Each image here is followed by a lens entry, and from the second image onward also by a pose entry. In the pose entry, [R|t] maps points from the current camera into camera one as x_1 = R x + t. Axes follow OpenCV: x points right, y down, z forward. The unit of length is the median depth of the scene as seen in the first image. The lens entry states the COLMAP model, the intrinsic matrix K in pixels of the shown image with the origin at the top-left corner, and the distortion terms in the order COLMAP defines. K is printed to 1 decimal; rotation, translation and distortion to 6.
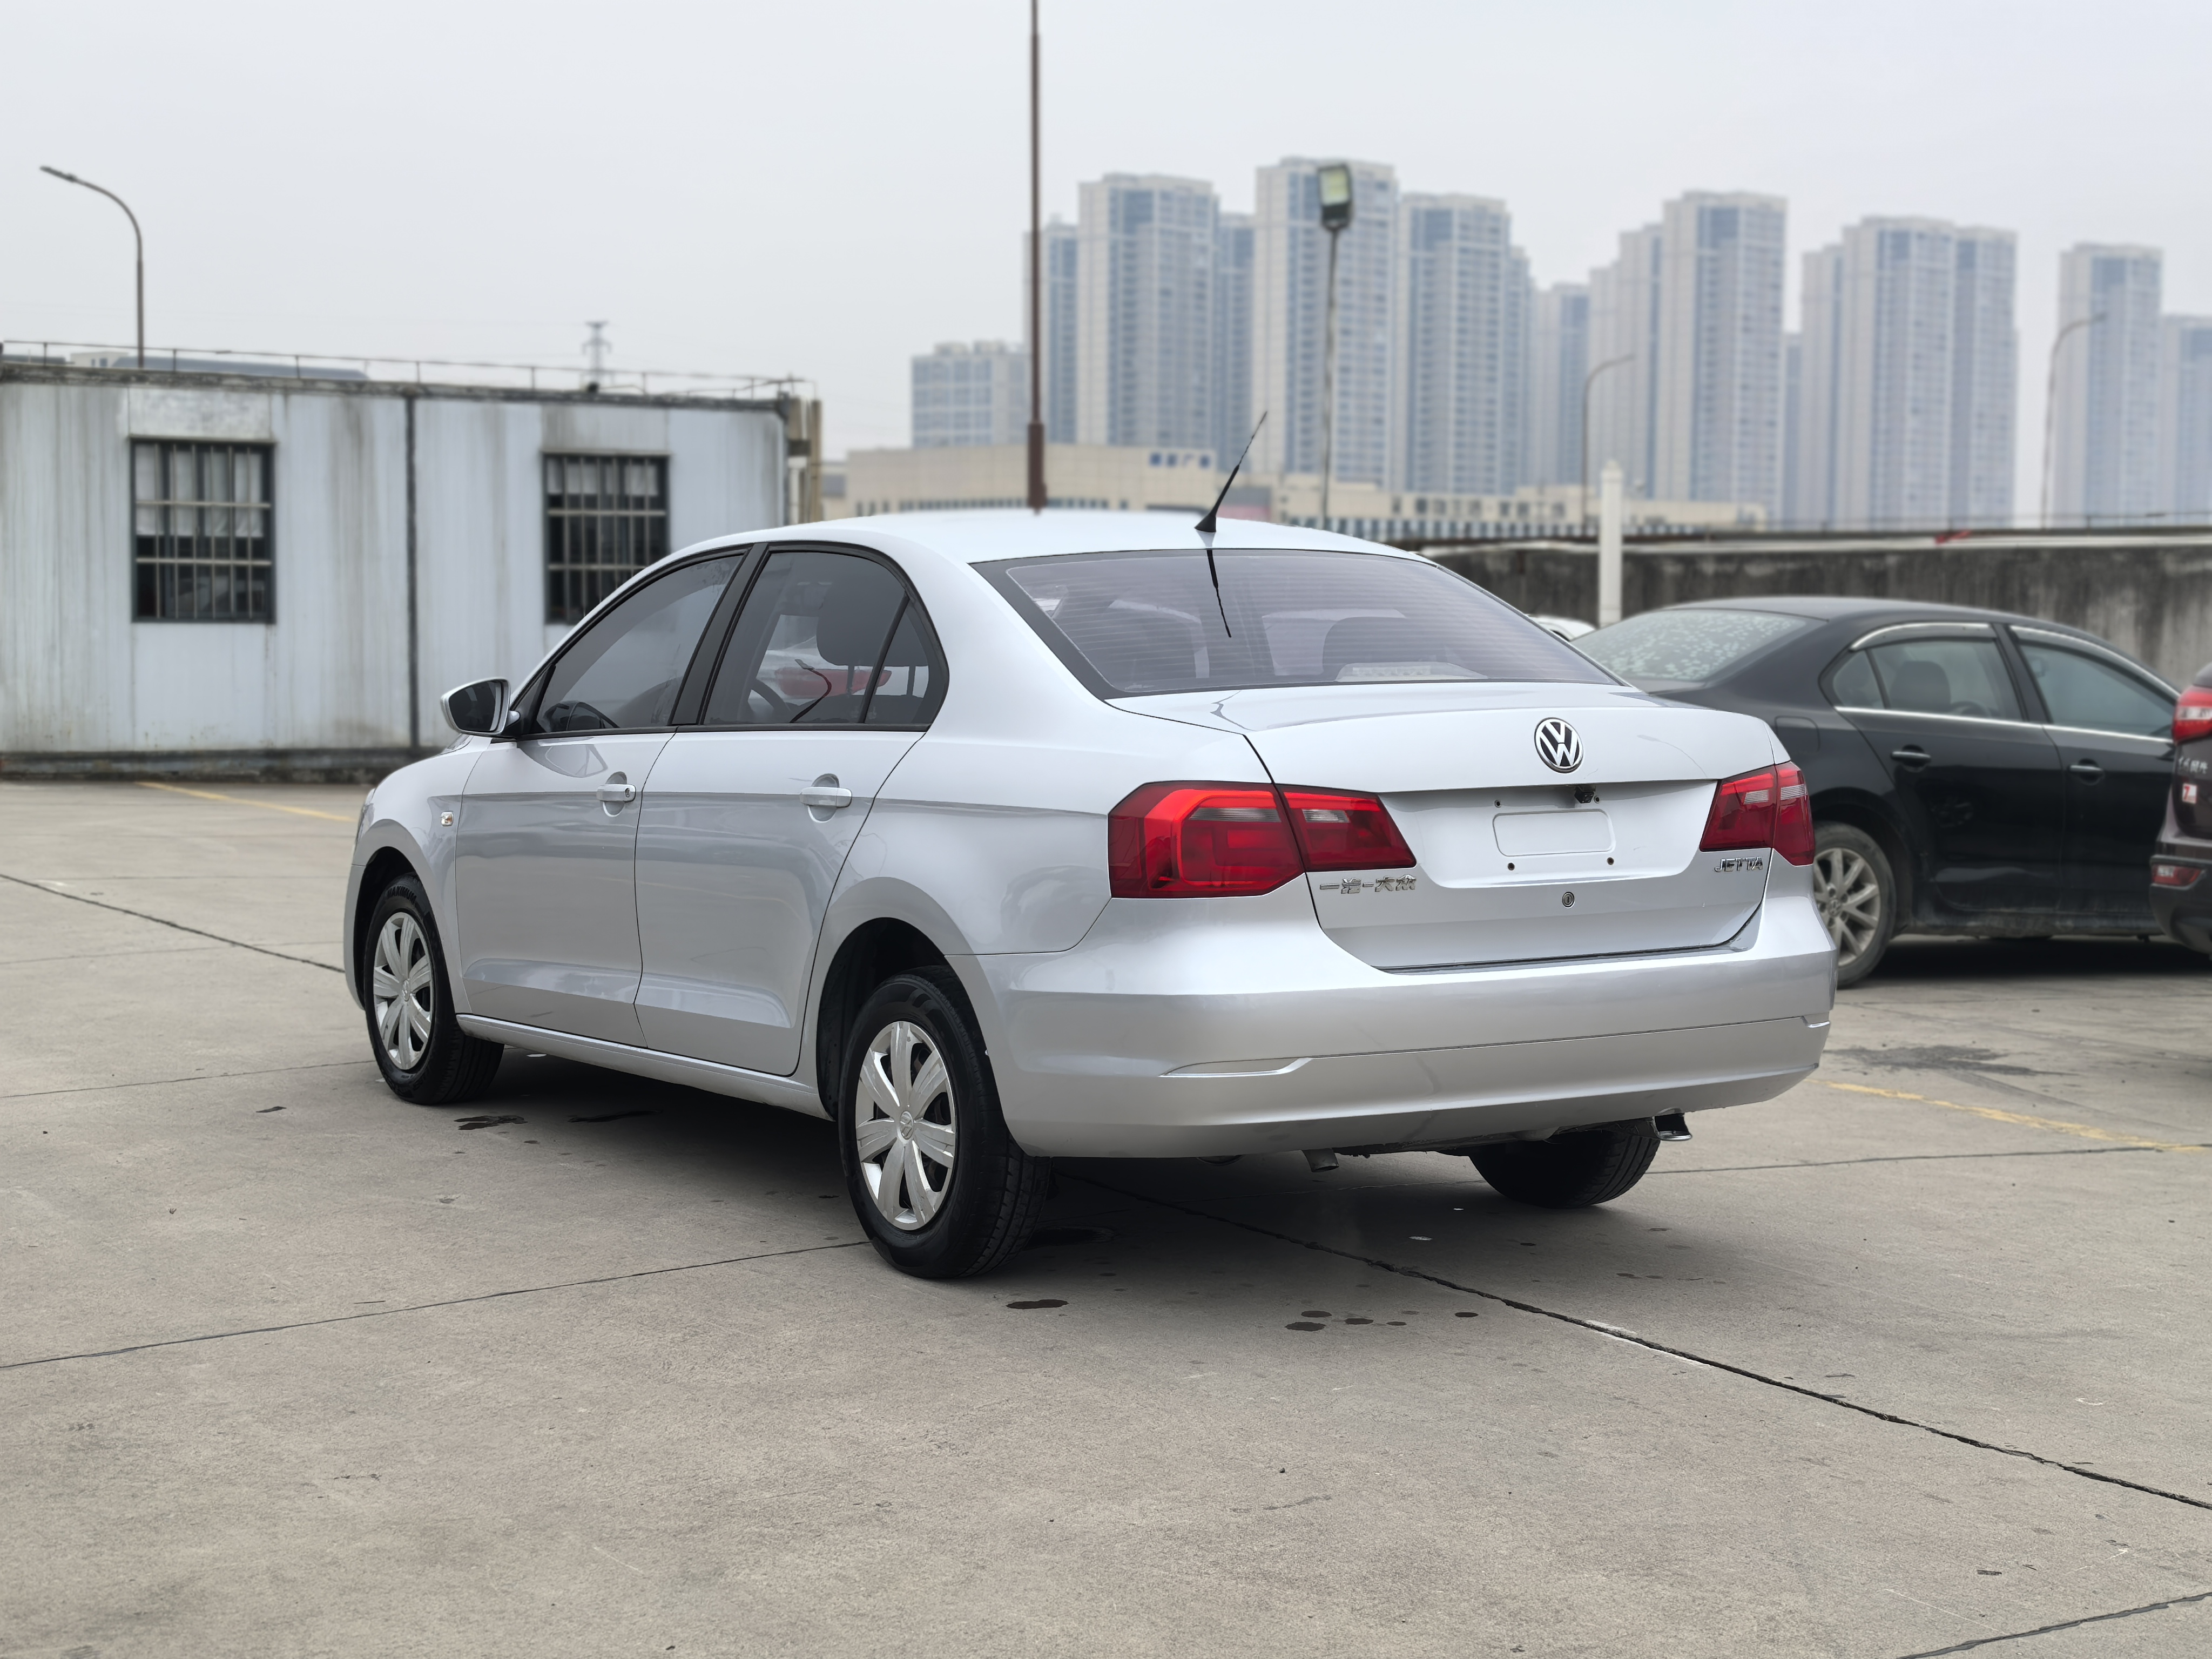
lens RADIAL K [[3526.0, 0, 1187.1], [0, 3526.0, 850.2], [0, 0, 1]] dist [0.153800, 0.000000]
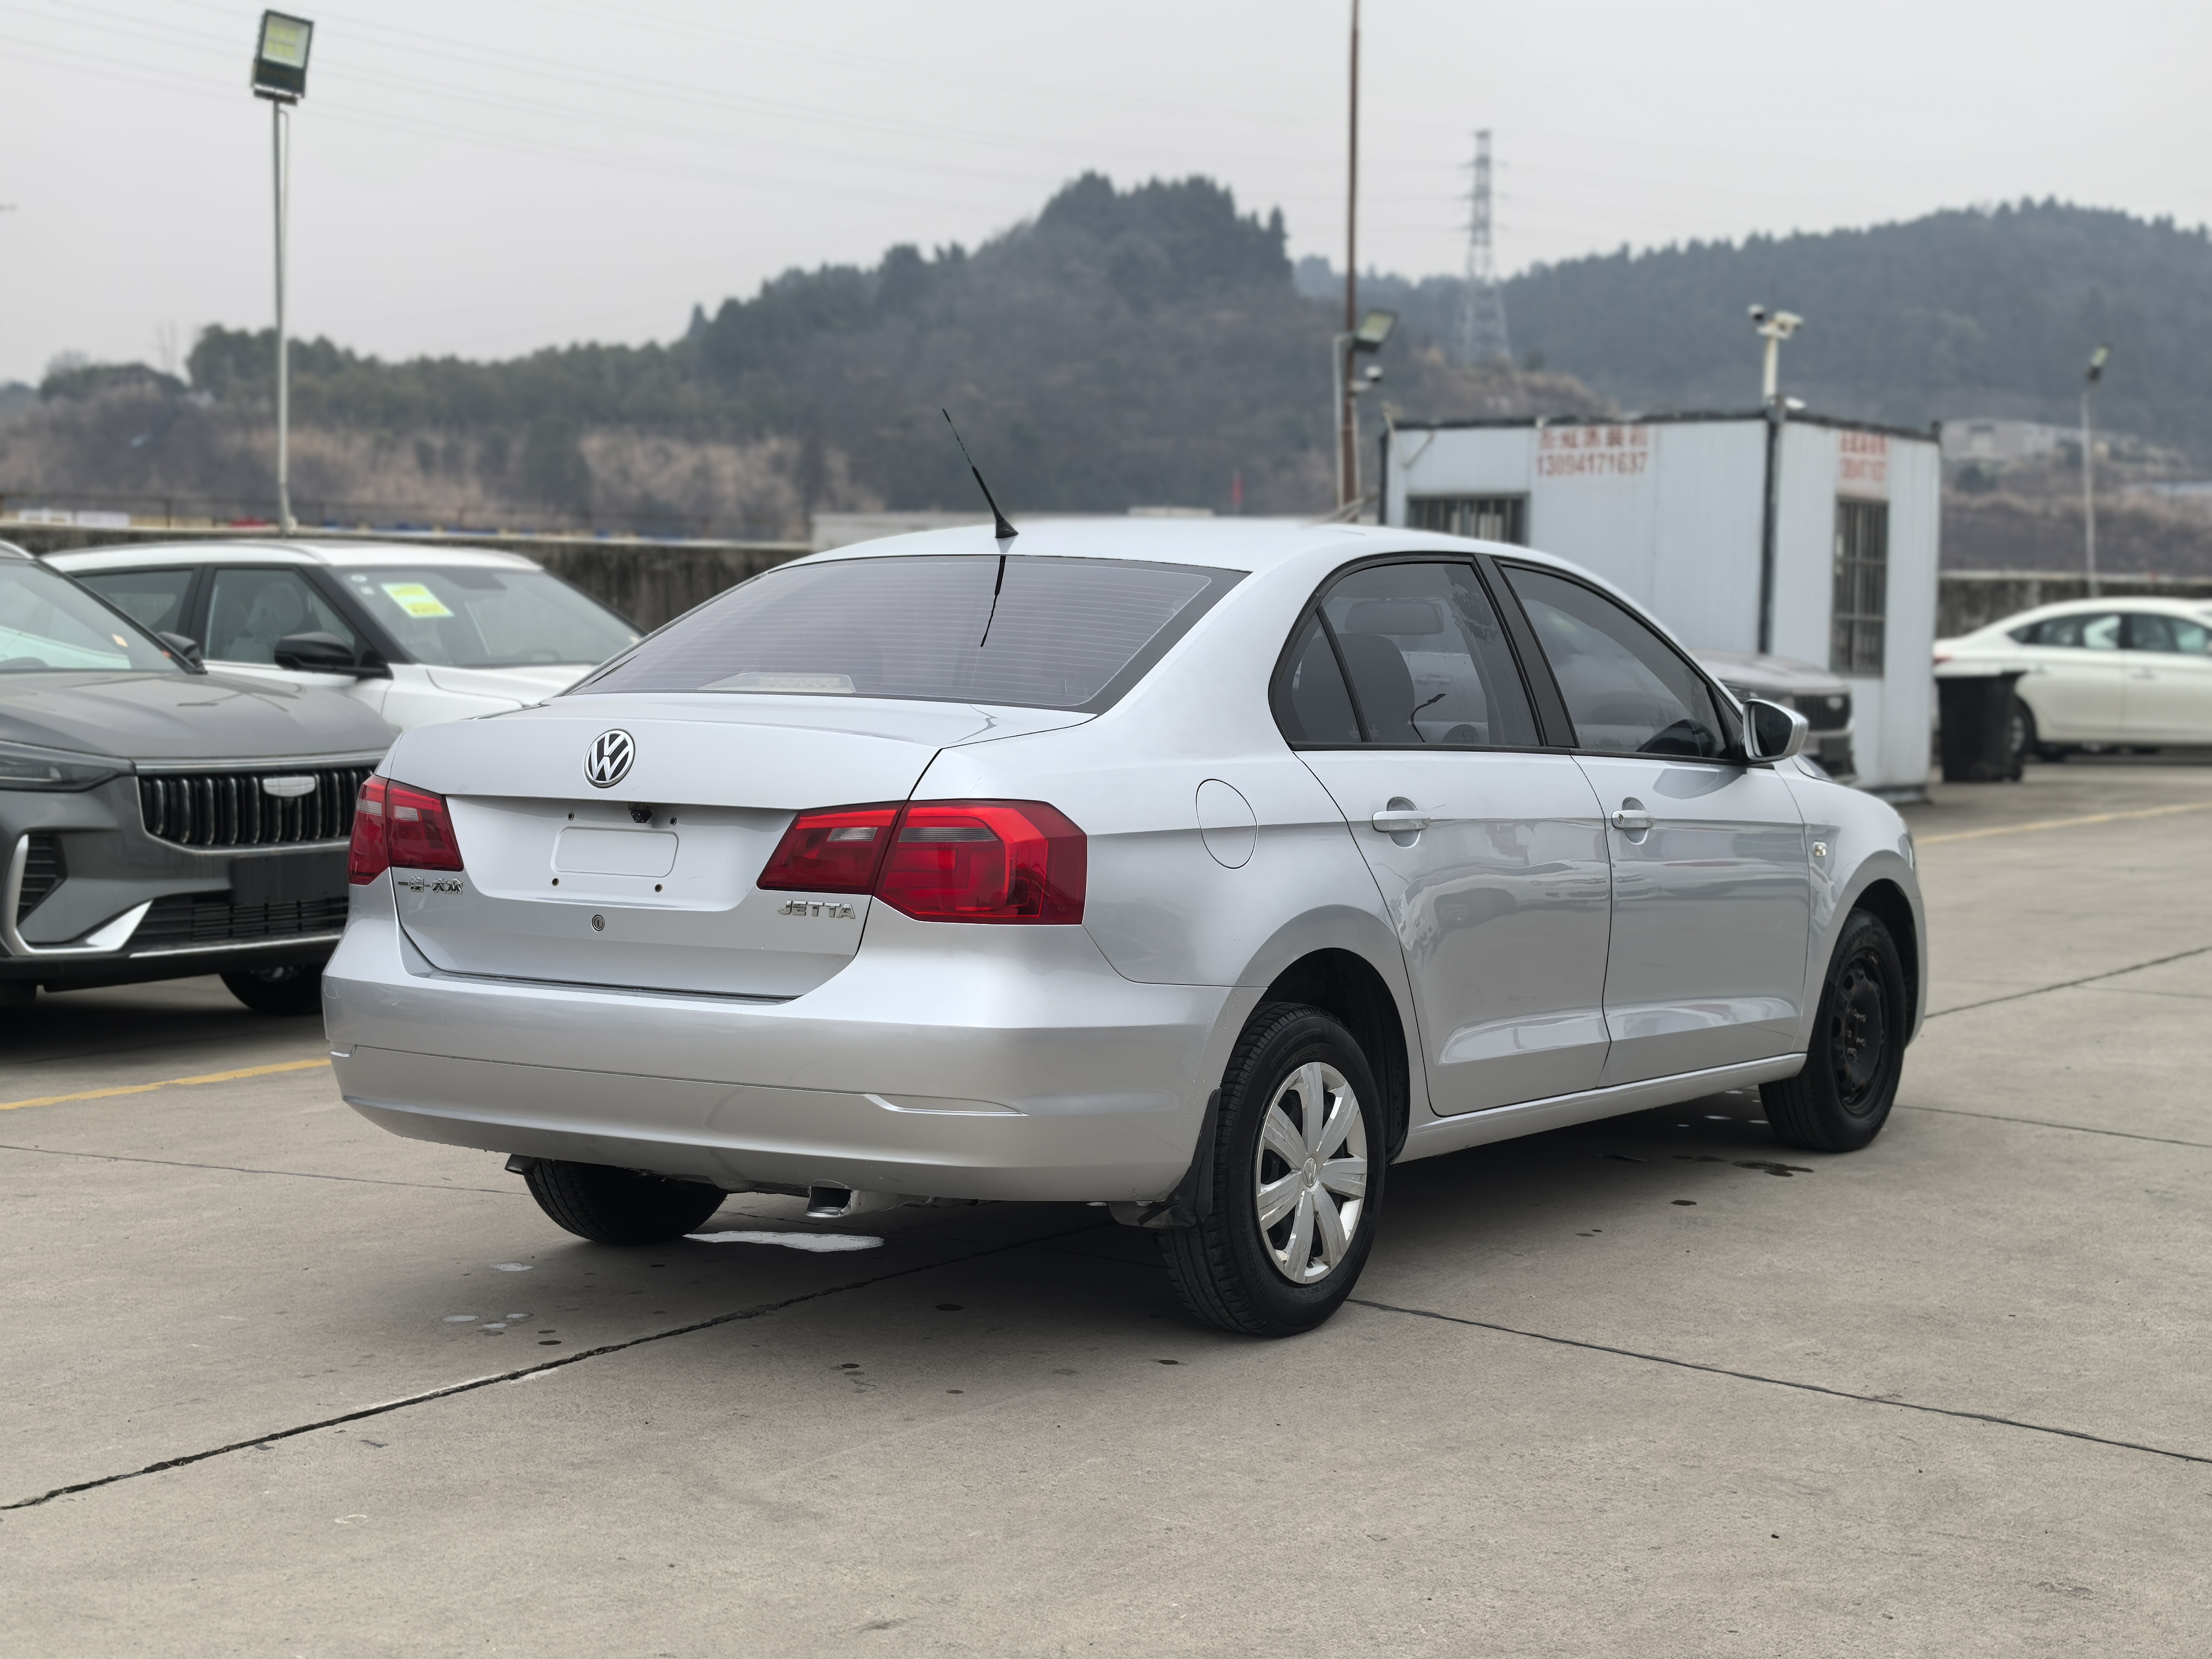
lens RADIAL K [[3526.0, 0, 1129.2], [0, 3526.0, 935.2], [0, 0, 1]] dist [0.153800, 0.000000]
pose [[0.393686, 0.084149, -0.915385, 0.273747], [-0.075967, 0.995373, 0.058830, -0.013045], [0.916101, 0.046378, 0.398257, 0.202309]]
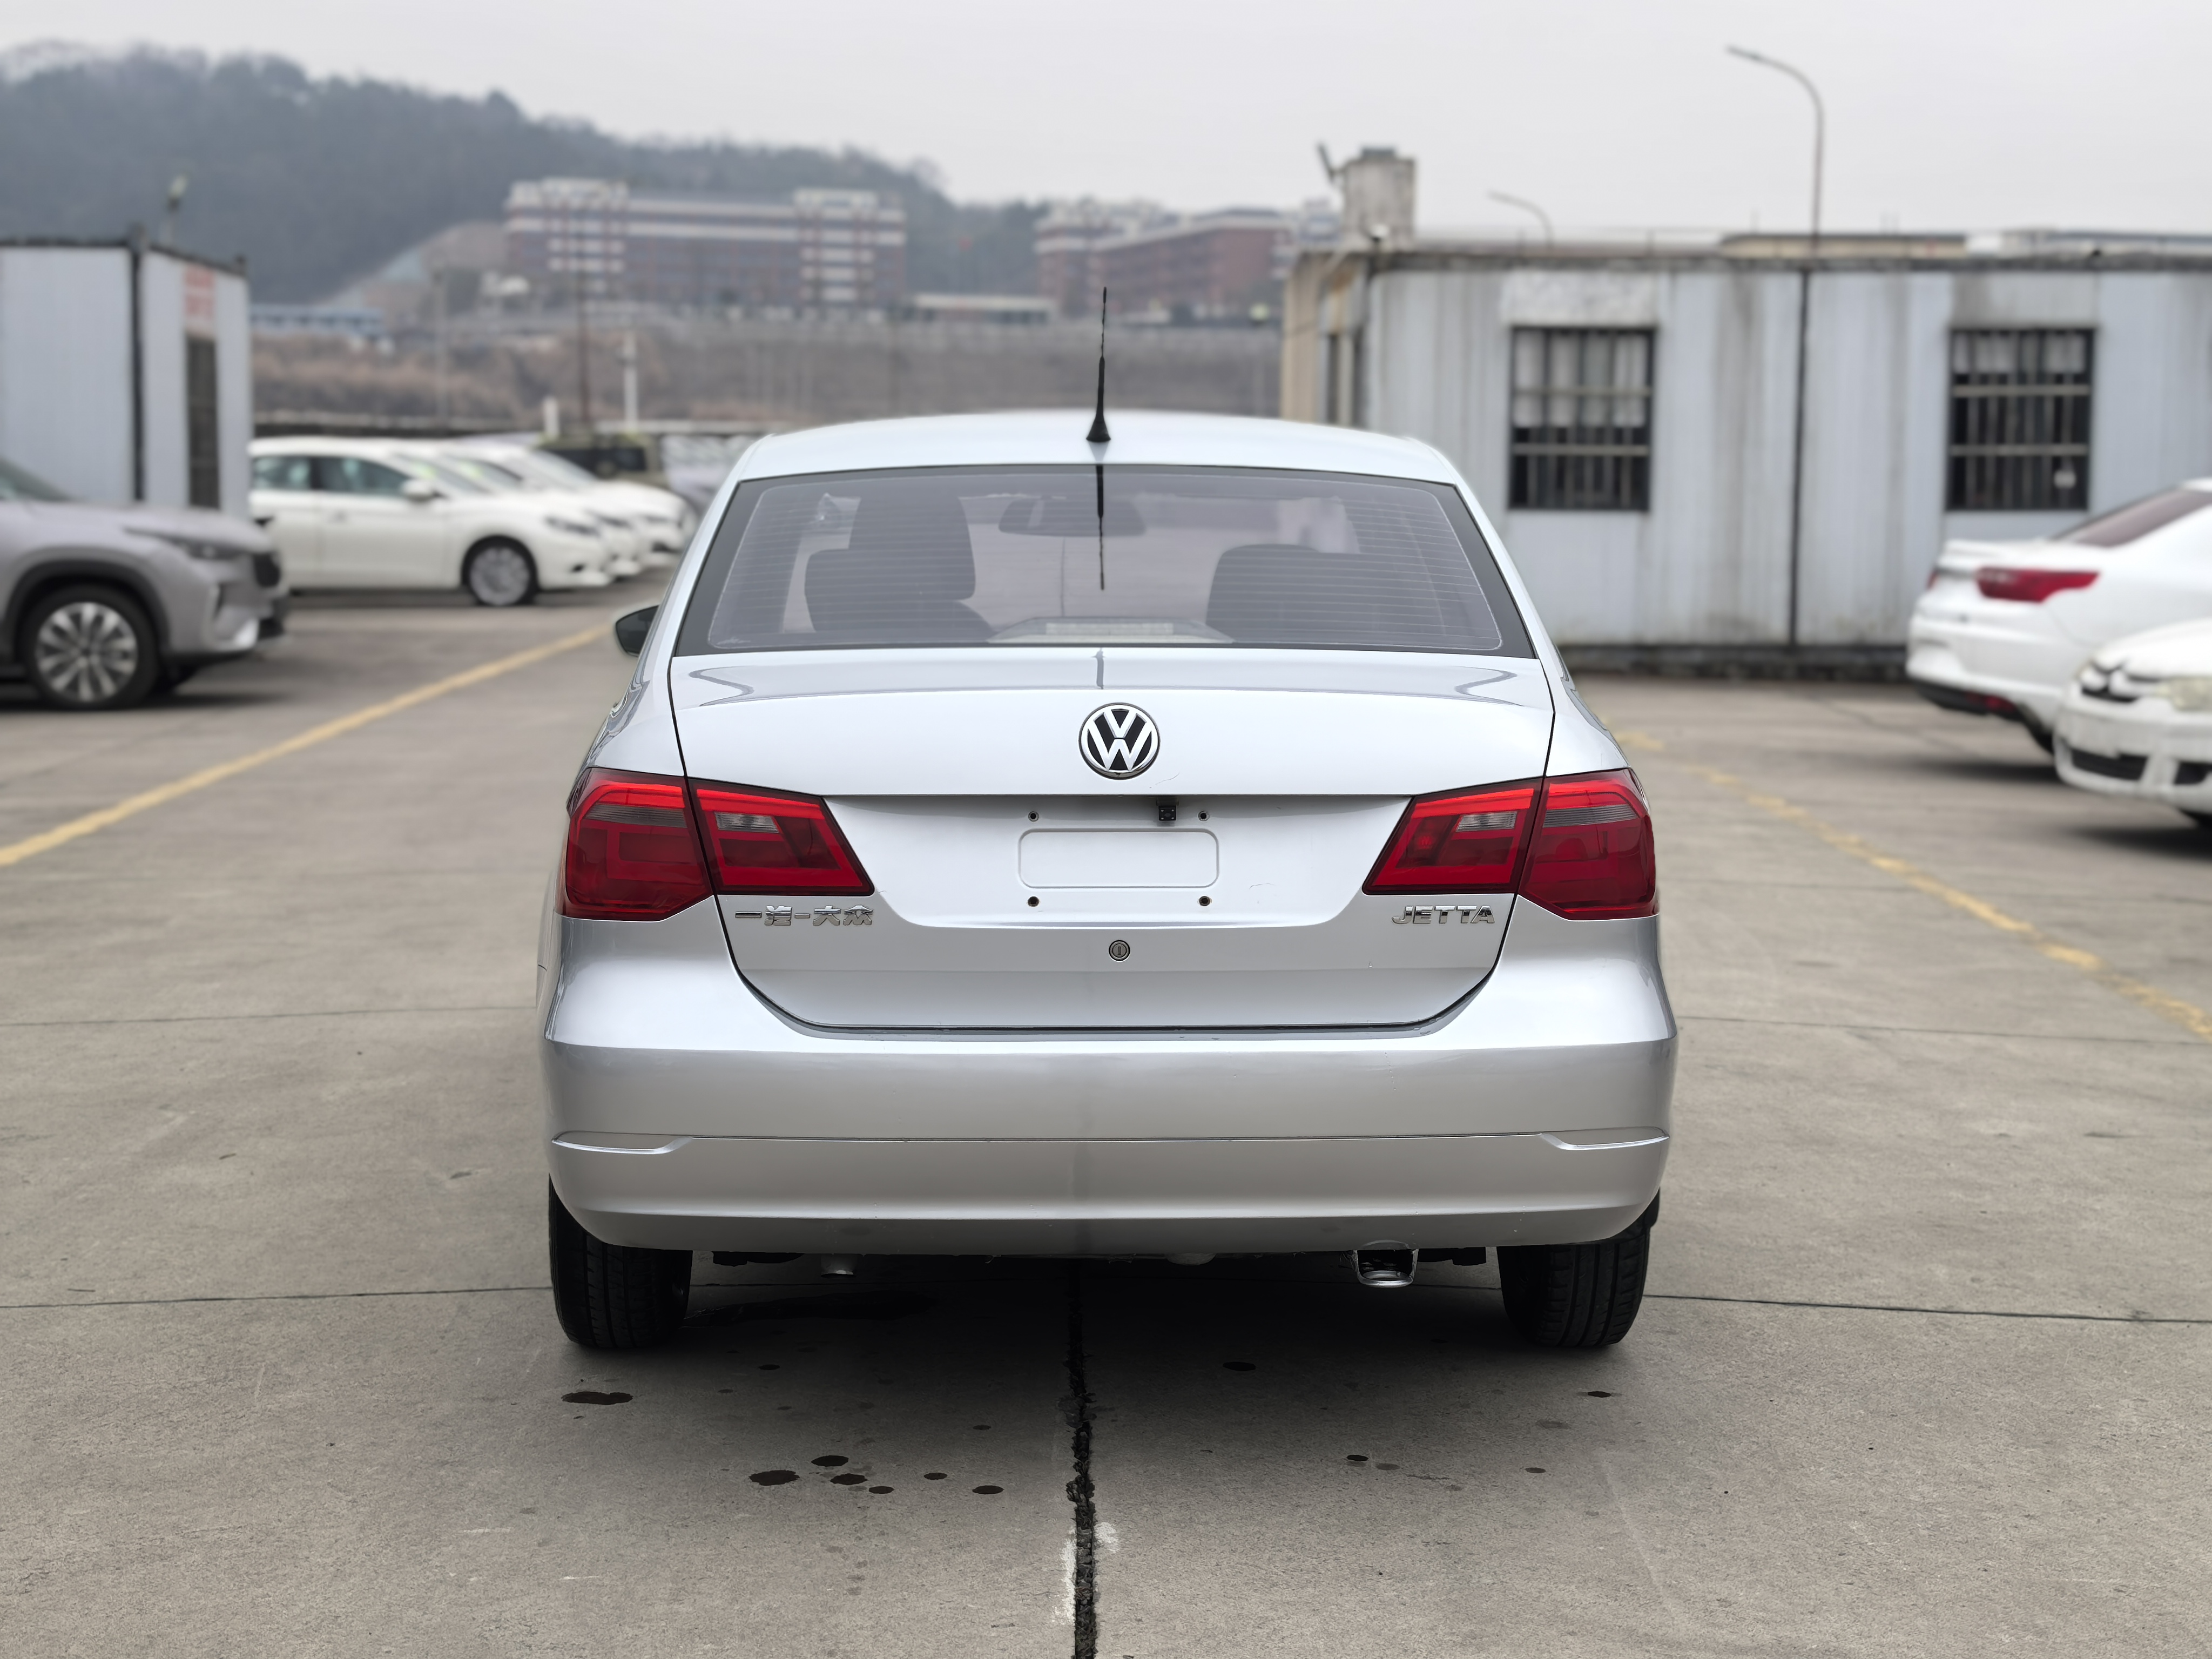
lens RADIAL K [[3526.0, 0, 1137.9], [0, 3526.0, 856.2], [0, 0, 1]] dist [0.153800, 0.000000]
pose [[0.856353, 0.060412, -0.512845, 0.130331], [-0.041669, 0.997979, 0.047981, -0.011030], [0.514707, -0.019719, 0.857139, 0.099809]]
